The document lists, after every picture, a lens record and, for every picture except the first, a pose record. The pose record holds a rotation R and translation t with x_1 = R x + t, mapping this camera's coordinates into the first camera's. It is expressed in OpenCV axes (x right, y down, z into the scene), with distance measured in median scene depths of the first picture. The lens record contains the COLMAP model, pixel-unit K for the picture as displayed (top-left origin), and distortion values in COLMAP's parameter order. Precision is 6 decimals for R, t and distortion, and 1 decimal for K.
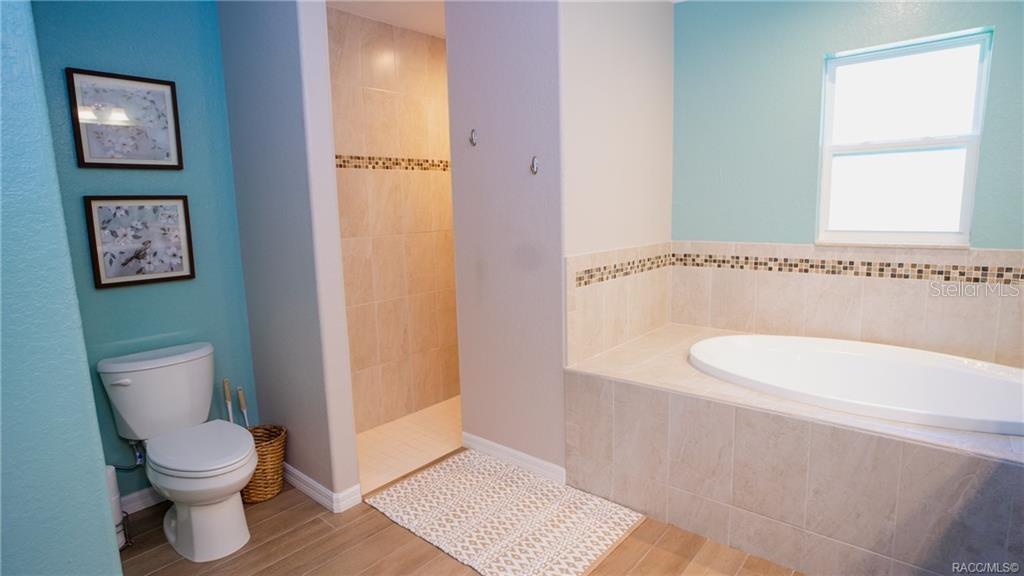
lens RADIAL K [[535.5, 0, 512.0], [0, 535.5, 288.0], [0, 0, 1]] dist [-0.075436, 0.039298]
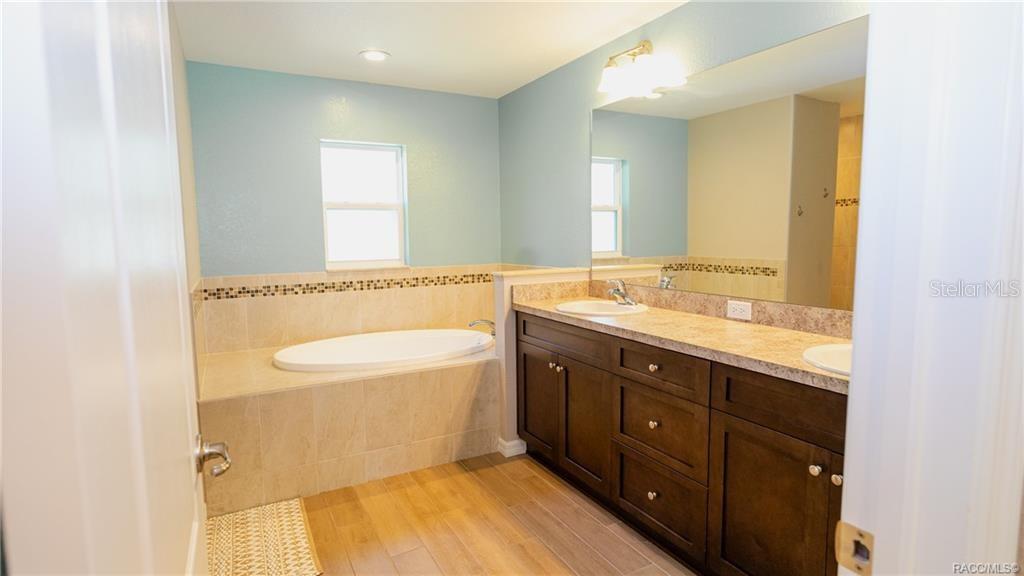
lens RADIAL K [[524.6, 0, 511.1], [0, 524.6, 295.8], [0, 0, 1]] dist [0.001320, 0.016076]
pose [[0.348822, -0.087848, 0.933063, -0.557388], [0.149170, 0.988109, 0.037265, 0.001371], [-0.925241, 0.126186, 0.357778, 0.053285]]
